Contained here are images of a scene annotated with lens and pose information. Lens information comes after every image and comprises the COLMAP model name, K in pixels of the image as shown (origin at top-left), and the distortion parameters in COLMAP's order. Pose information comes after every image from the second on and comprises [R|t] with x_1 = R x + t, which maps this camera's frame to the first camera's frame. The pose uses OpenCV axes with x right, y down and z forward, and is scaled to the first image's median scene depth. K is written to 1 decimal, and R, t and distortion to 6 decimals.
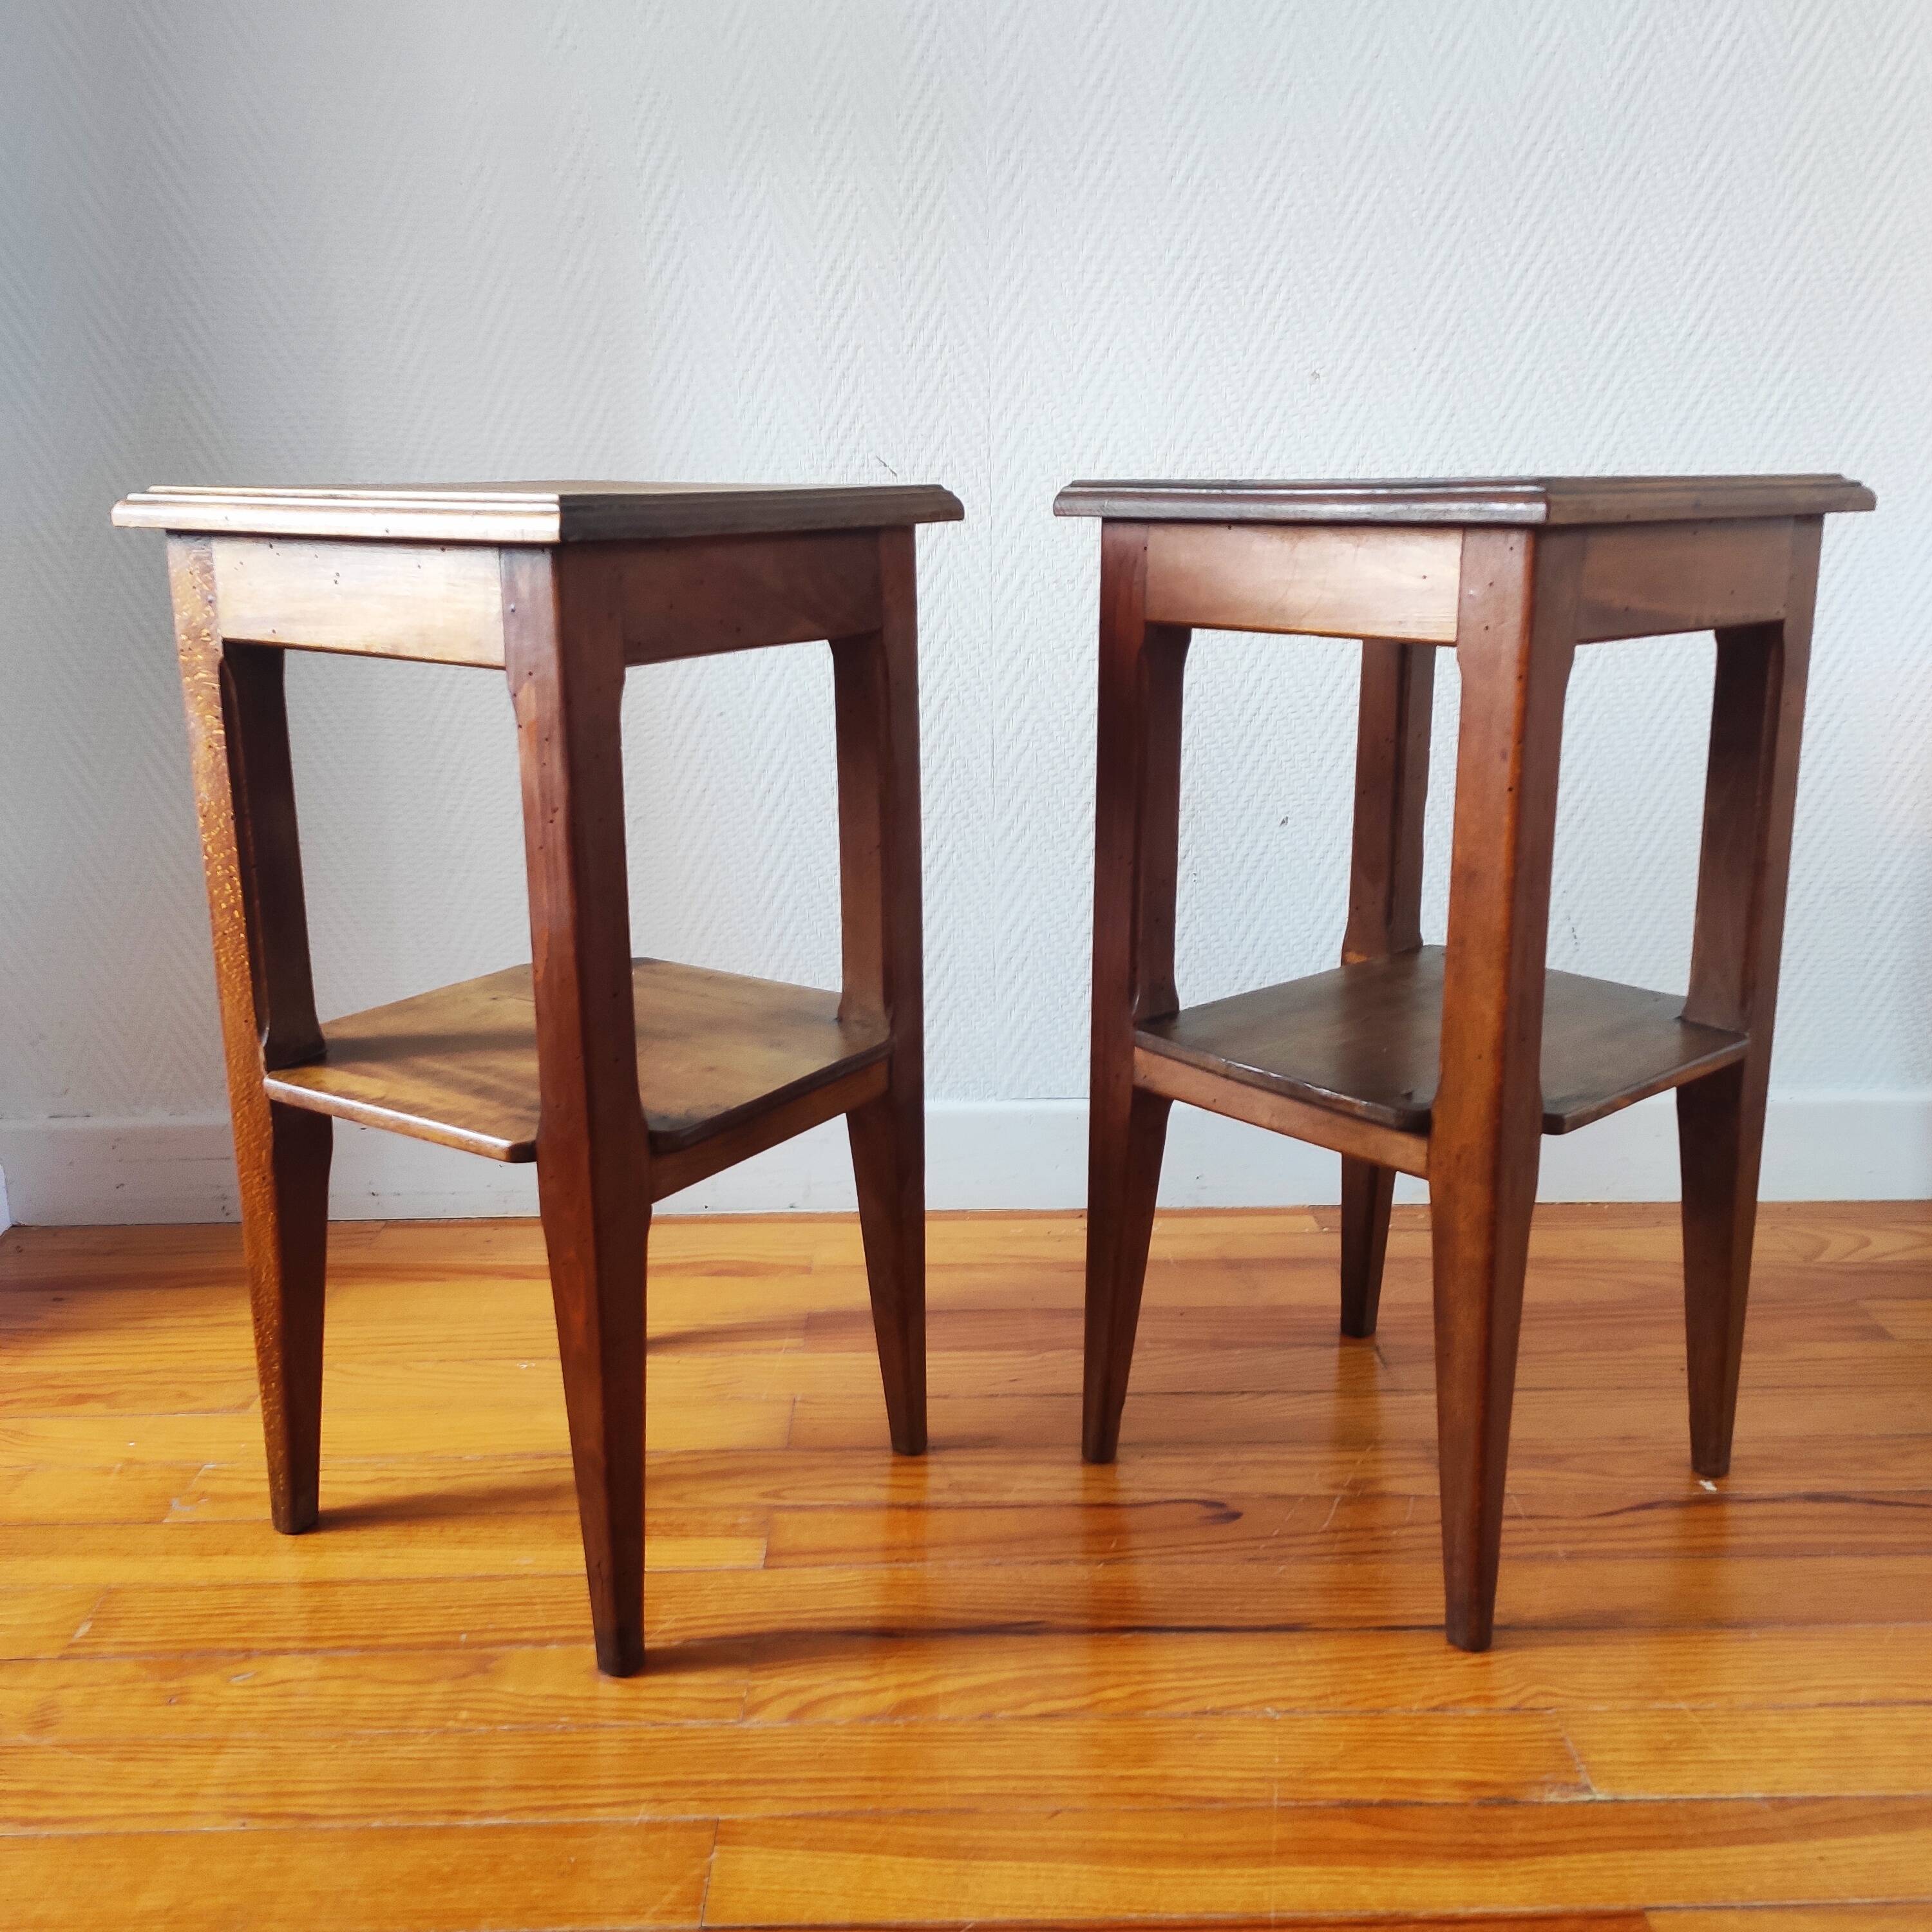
lens RADIAL K [[1925.0, 0, 962.7], [0, 1925.0, 970.3], [0, 0, 1]] dist [0.032675, 0.000000]
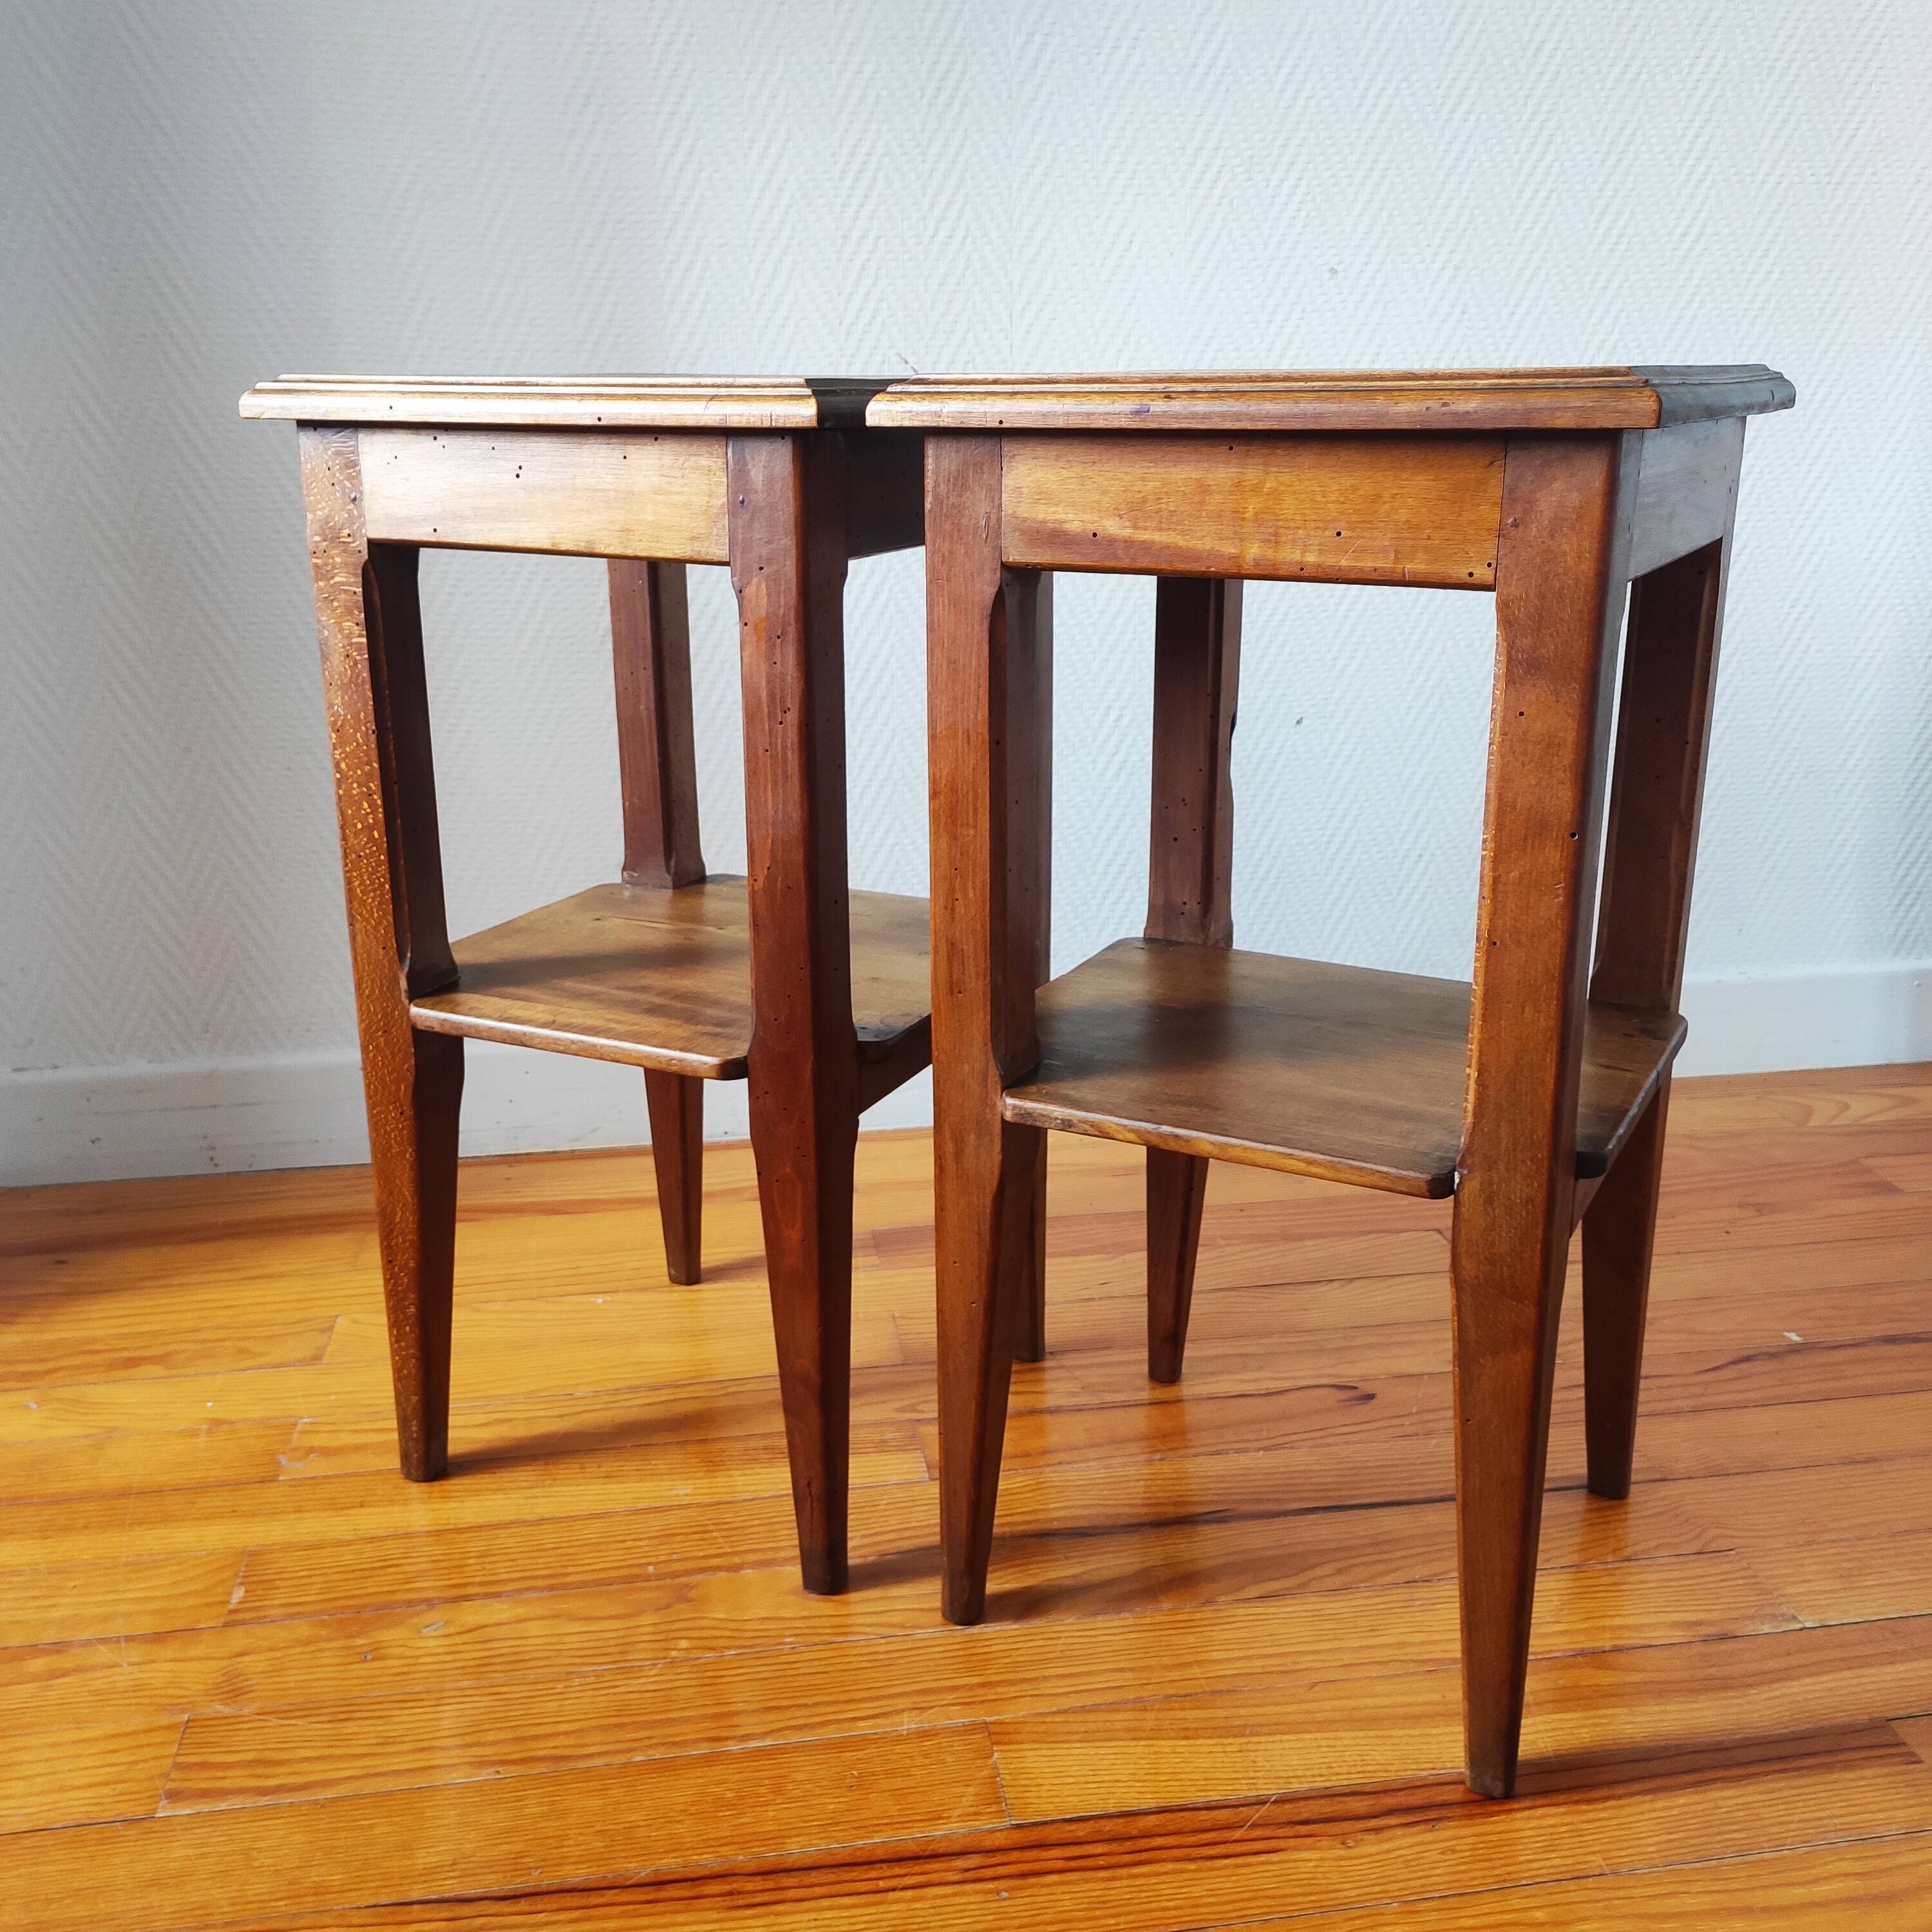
lens RADIAL K [[1925.0, 0, 966.4], [0, 1925.0, 979.4], [0, 0, 1]] dist [0.032675, 0.000000]
pose [[0.989869, -0.041003, 0.135938, -0.165117], [0.035475, 0.998452, 0.042844, 0.009149], [-0.137484, -0.037588, 0.989791, 0.020598]]
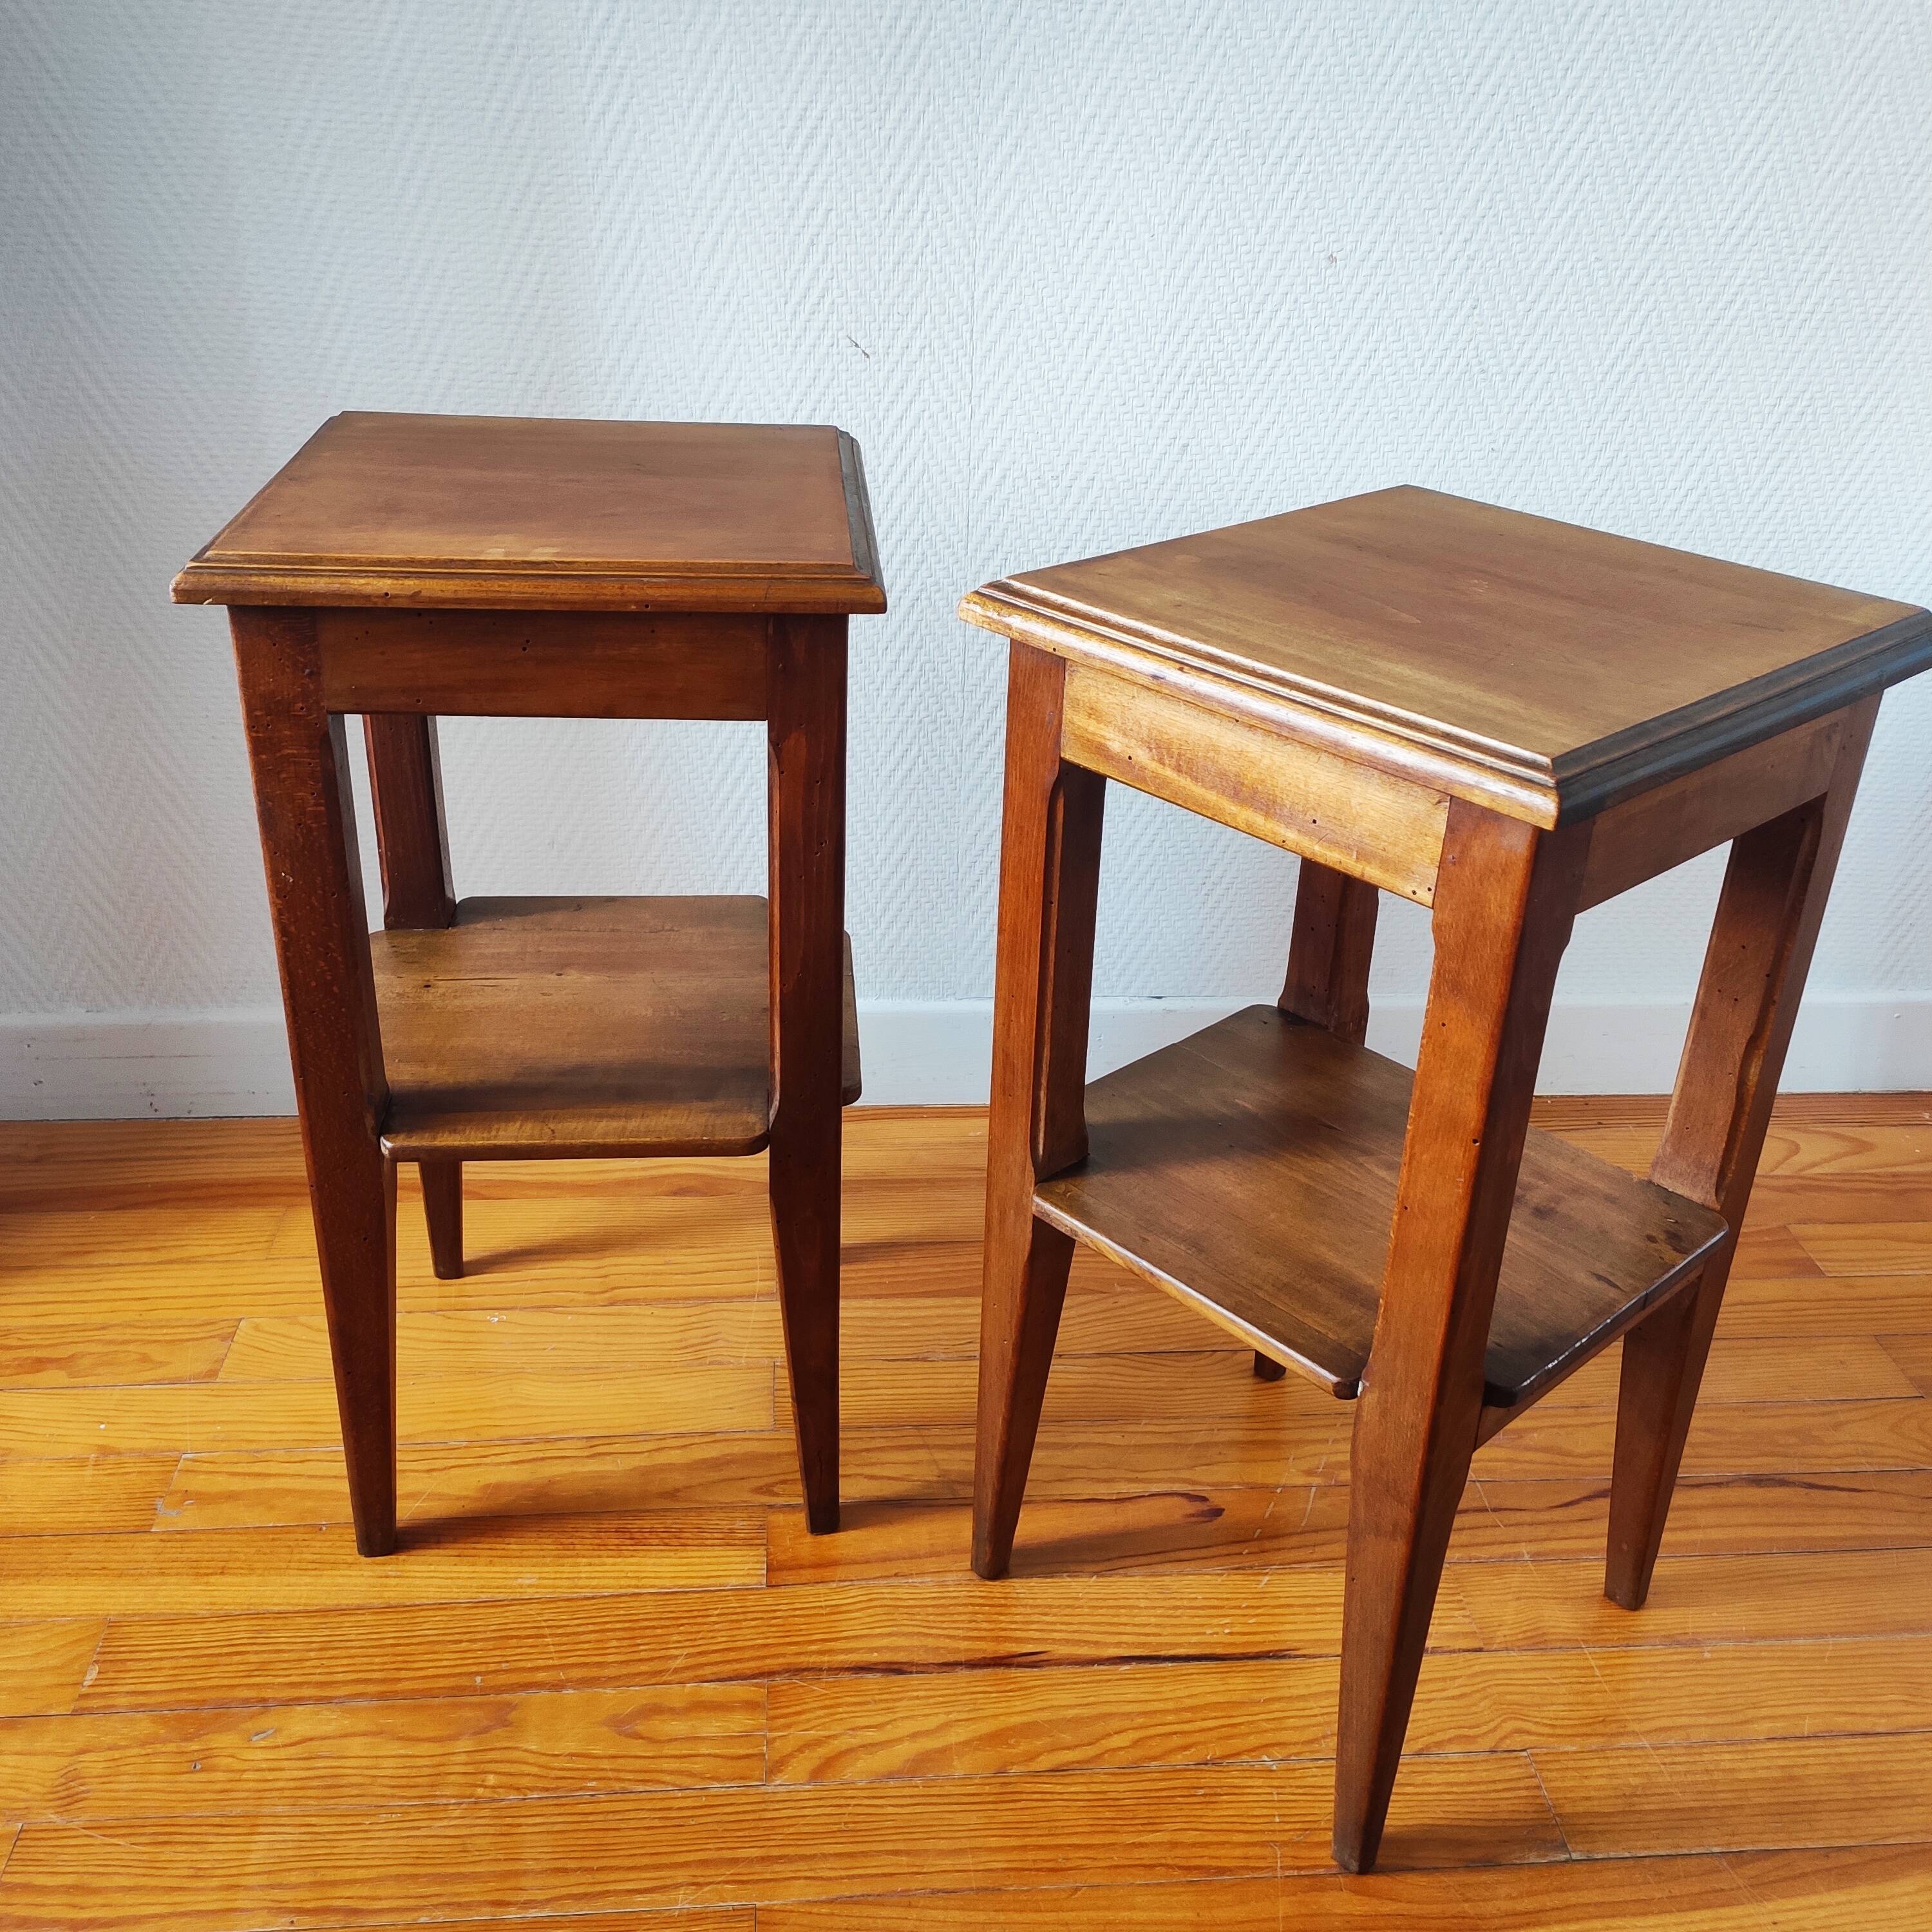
lens RADIAL K [[1925.0, 0, 966.7], [0, 1925.0, 975.5], [0, 0, 1]] dist [0.032675, 0.000000]
pose [[0.996819, 0.004202, 0.079583, -0.063398], [-0.021625, 0.975404, 0.219360, -0.184010], [-0.076704, -0.220383, 0.972393, 0.053694]]
